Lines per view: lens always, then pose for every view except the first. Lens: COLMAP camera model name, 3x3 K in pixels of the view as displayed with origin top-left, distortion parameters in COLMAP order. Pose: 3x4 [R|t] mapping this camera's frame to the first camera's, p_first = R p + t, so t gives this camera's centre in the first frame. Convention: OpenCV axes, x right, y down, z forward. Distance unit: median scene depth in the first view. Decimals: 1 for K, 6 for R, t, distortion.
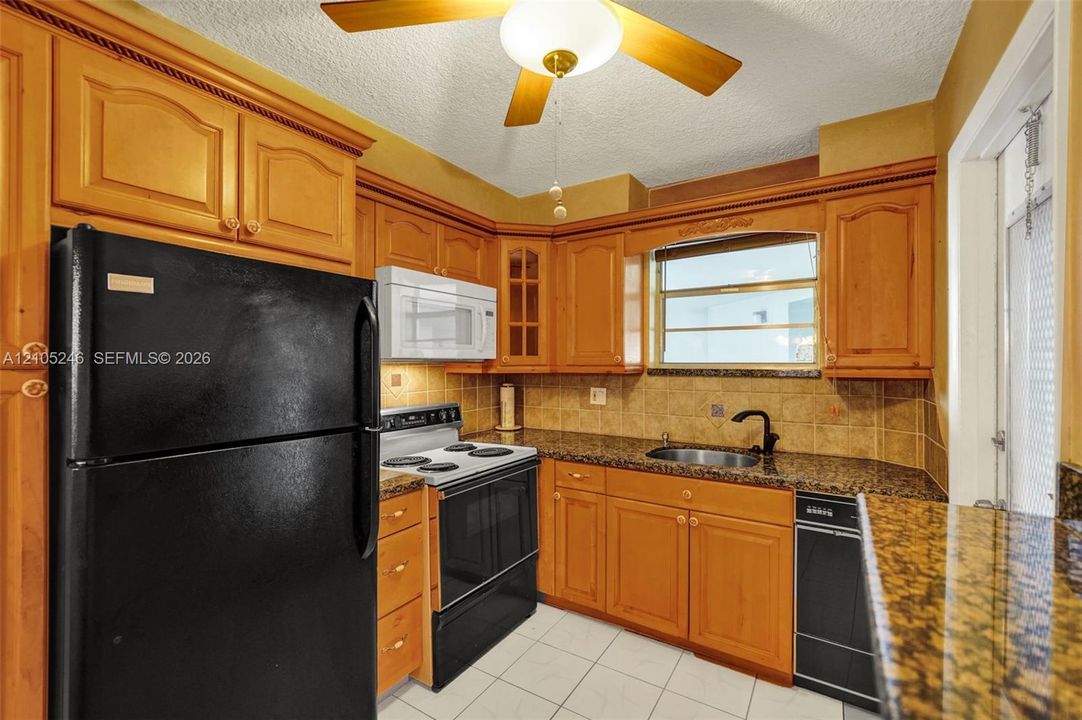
lens RADIAL K [[460.4, 0, 537.3], [0, 460.4, 364.2], [0, 0, 1]] dist [-0.009598, 0.000411]
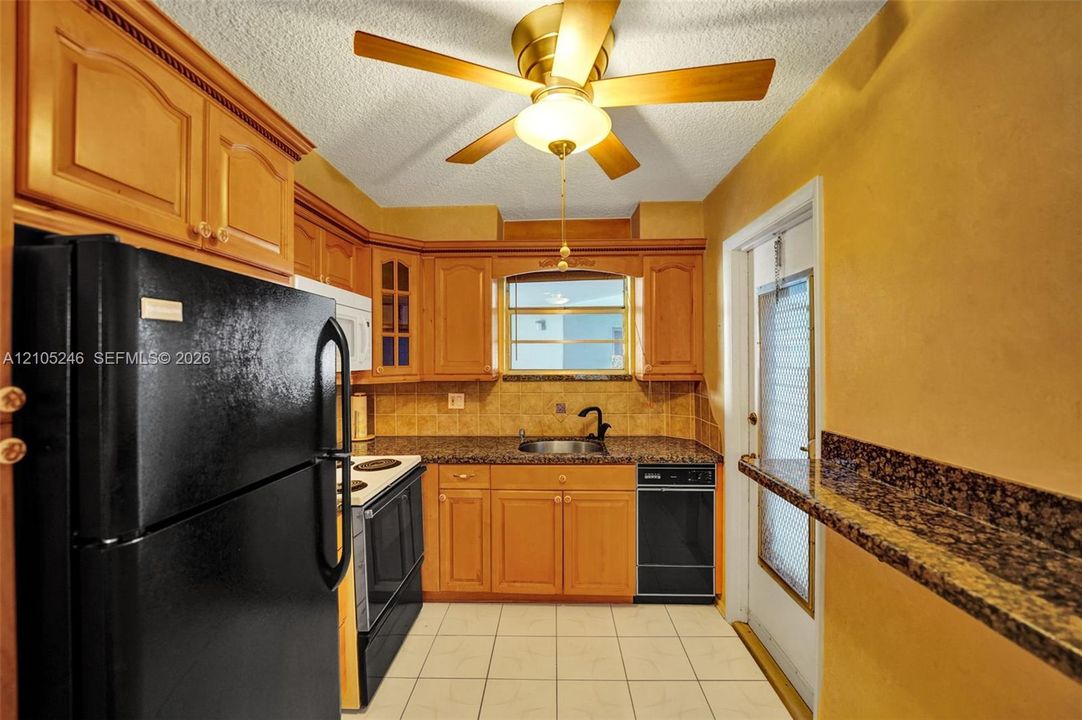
lens RADIAL K [[444.9, 0, 544.6], [0, 444.9, 359.4], [0, 0, 1]] dist [-0.023670, 0.000012]
pose [[0.855434, -0.005915, 0.517878, -0.292975], [0.006812, 0.999977, 0.000169, -0.034860], [-0.517867, 0.003384, 0.855454, -0.007910]]
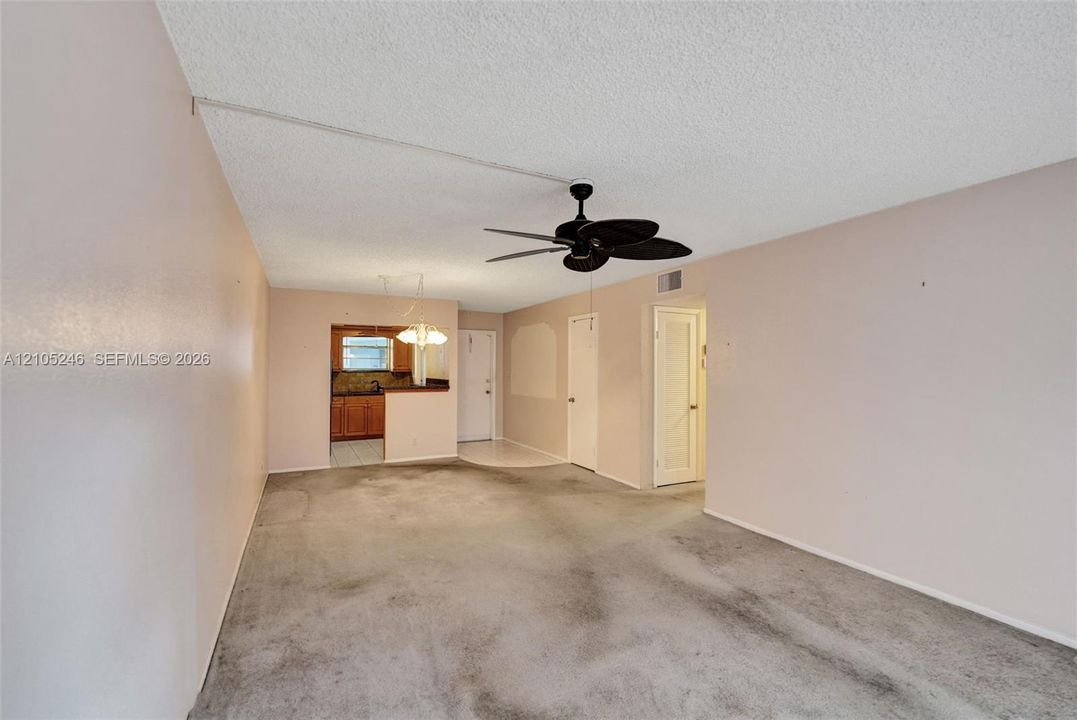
lens RADIAL K [[442.4, 0, 540.4], [0, 442.4, 363.0], [0, 0, 1]] dist [0.000702, 0.000042]
pose [[0.488957, 0.006722, 0.872282, -2.135995], [0.004673, 0.999936, -0.010326, -0.004279], [-0.872296, 0.009125, 0.488894, -2.081162]]
